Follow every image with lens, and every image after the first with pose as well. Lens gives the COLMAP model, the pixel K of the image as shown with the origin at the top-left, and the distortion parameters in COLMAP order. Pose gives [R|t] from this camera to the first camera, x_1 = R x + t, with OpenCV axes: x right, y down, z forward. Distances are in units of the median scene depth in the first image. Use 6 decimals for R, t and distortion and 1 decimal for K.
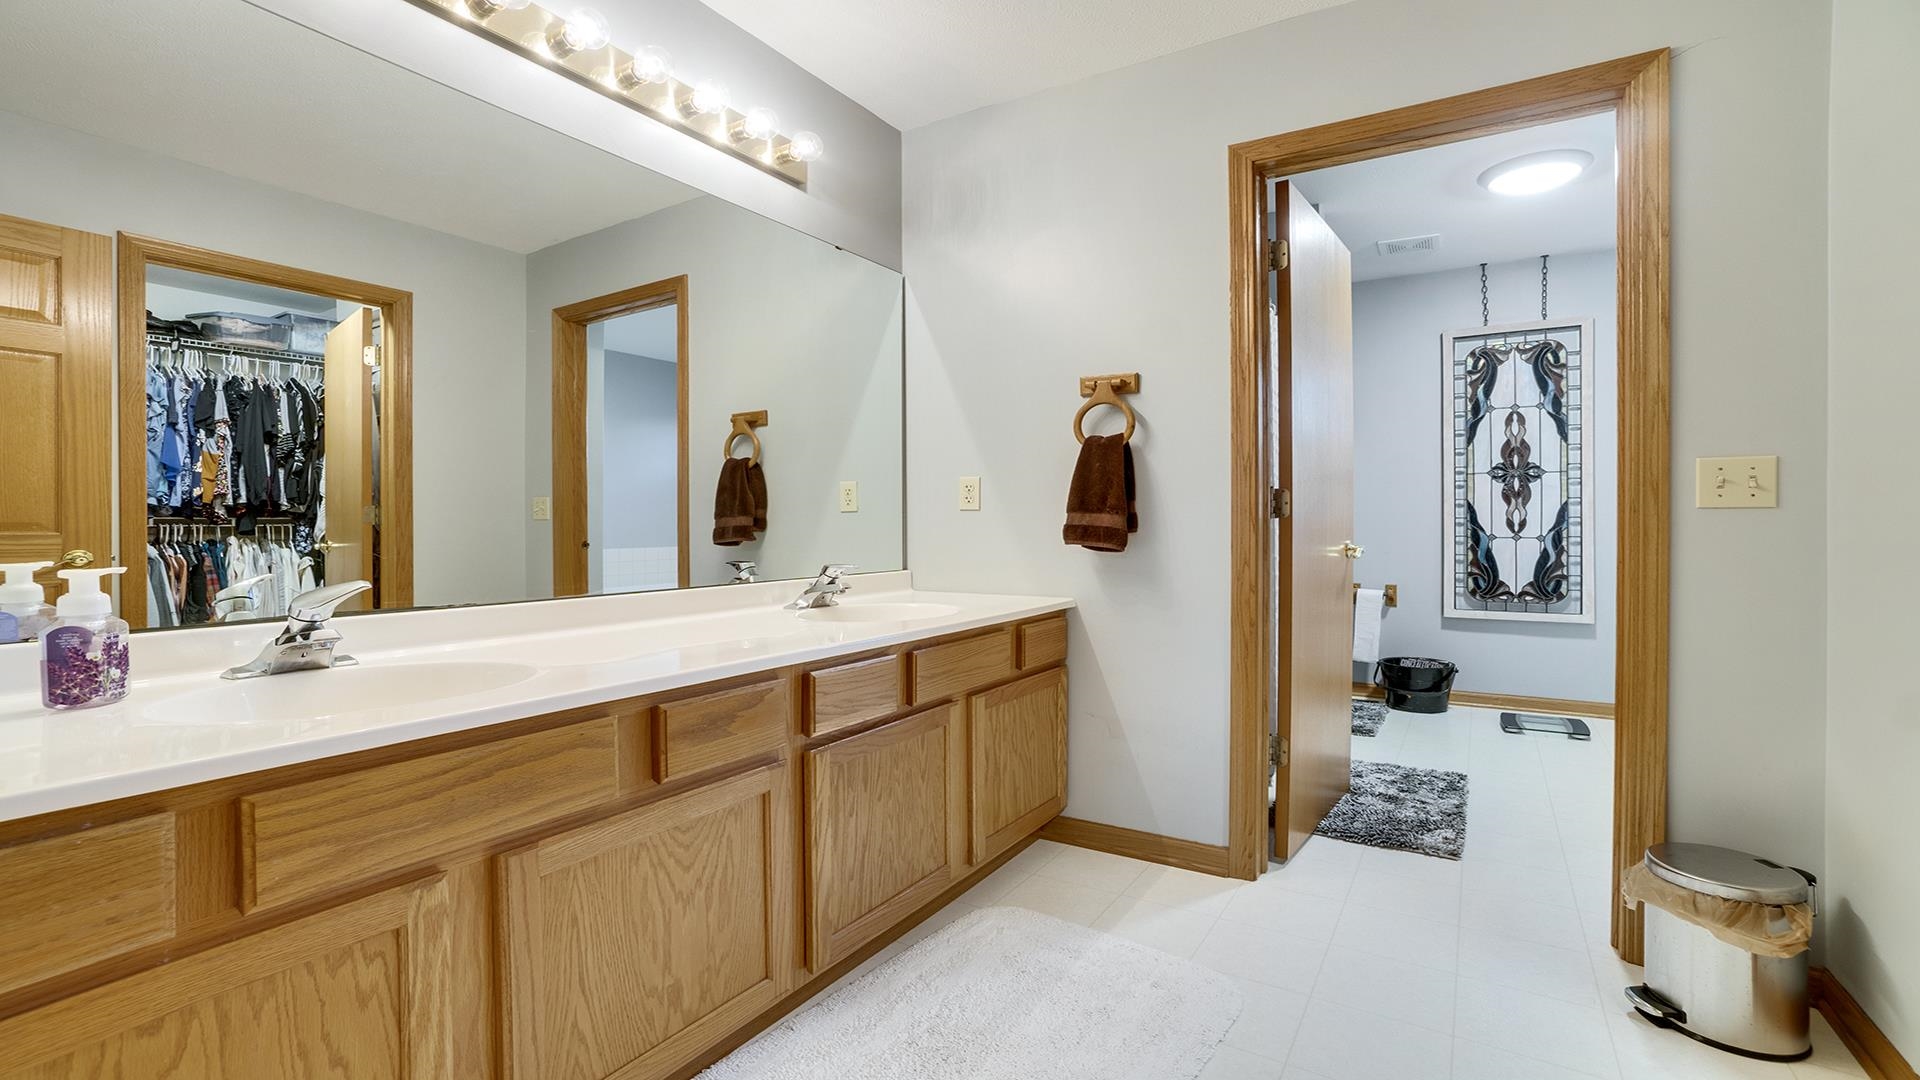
lens RADIAL K [[856.5, 0, 943.7], [0, 856.5, 528.8], [0, 0, 1]] dist [-0.037081, 0.004521]
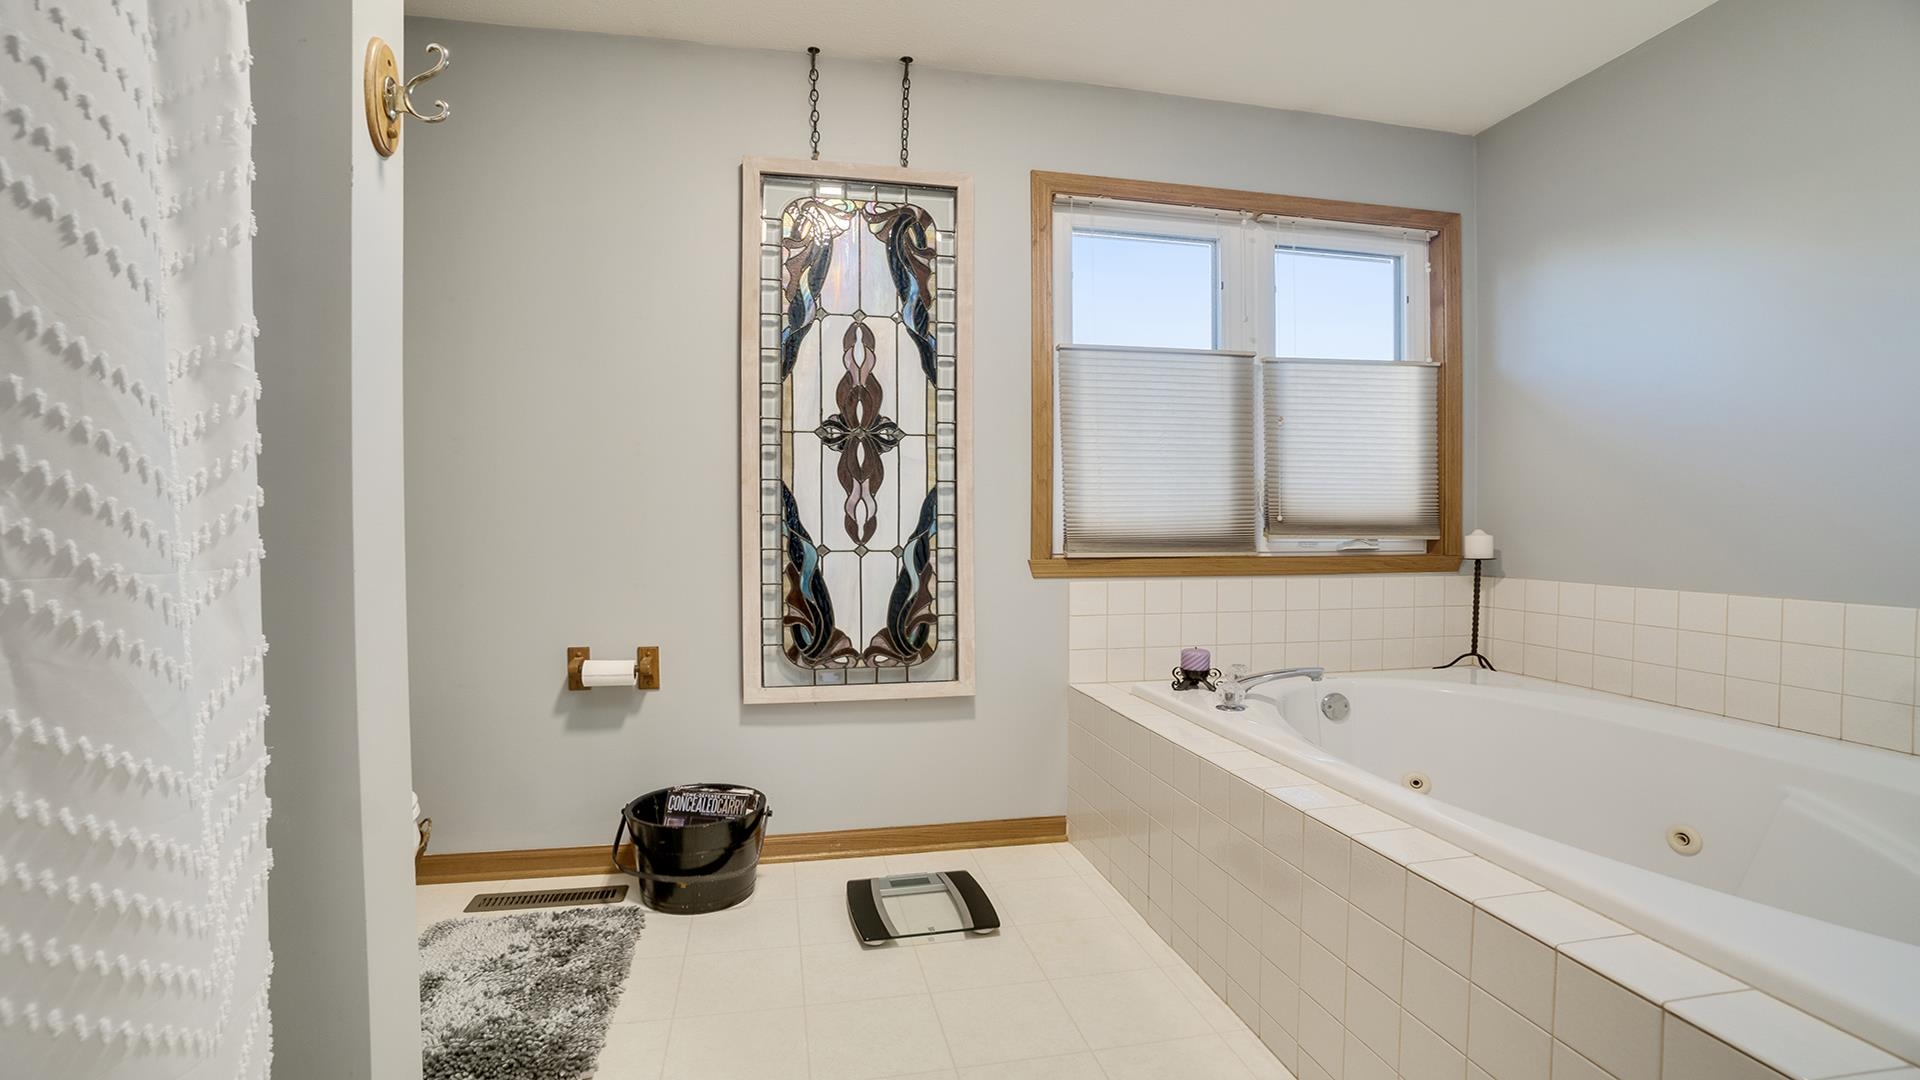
lens RADIAL K [[856.5, 0, 960.6], [0, 856.5, 539.5], [0, 0, 1]] dist [-0.037081, 0.004521]
pose [[0.707152, -0.003618, 0.707053, 0.327789], [0.003408, 0.999993, 0.001709, 0.002385], [-0.707054, 0.001201, 0.707159, 0.555634]]
